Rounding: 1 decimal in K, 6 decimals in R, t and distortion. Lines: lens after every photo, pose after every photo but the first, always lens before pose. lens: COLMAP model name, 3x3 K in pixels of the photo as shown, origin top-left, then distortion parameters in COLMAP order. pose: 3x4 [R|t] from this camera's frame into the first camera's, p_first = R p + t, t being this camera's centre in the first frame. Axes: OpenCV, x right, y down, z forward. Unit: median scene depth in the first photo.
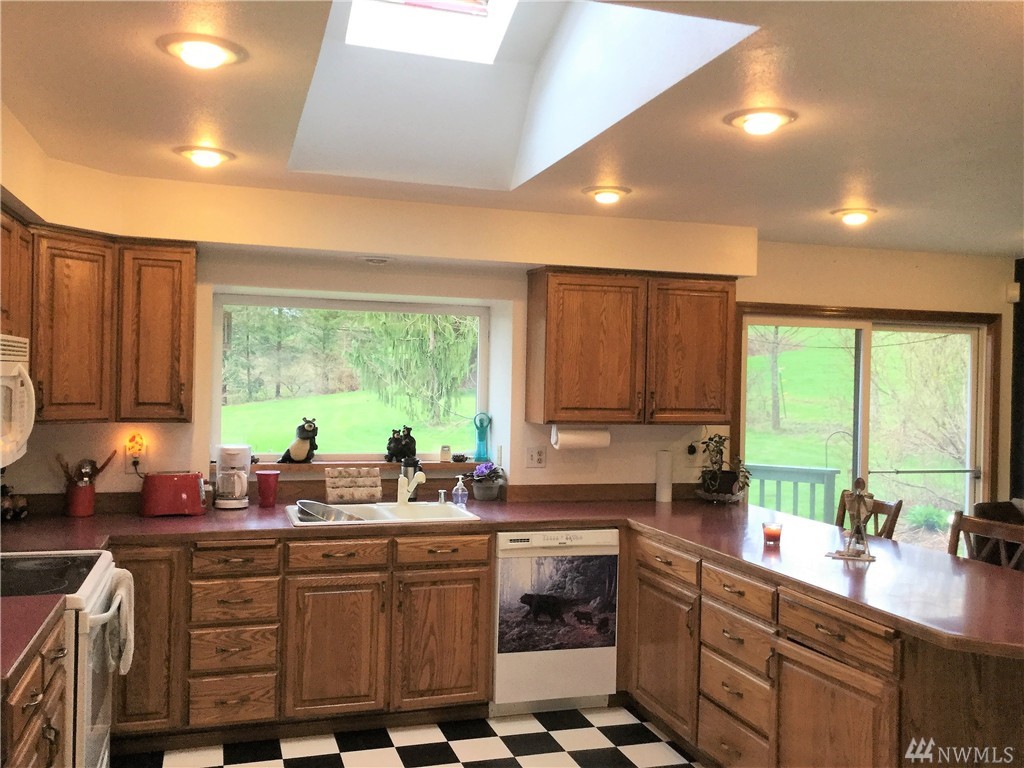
lens RADIAL K [[932.5, 0, 519.2], [0, 932.5, 383.8], [0, 0, 1]] dist [0.059459, -0.011117]
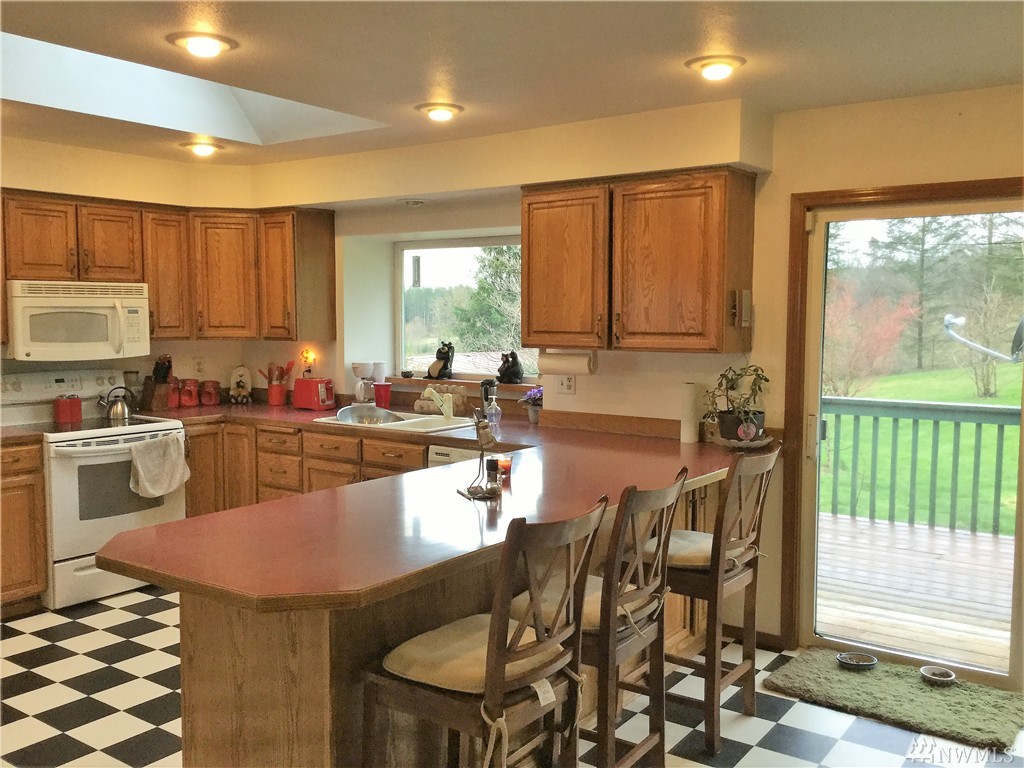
lens RADIAL K [[932.5, 0, 519.2], [0, 932.5, 383.8], [0, 0, 1]] dist [0.059459, -0.011117]
pose [[0.589379, 0.040977, -0.806817, 0.813778], [0.004584, 0.998527, 0.054063, 0.027314], [0.807844, -0.035562, 0.588323, 0.401986]]
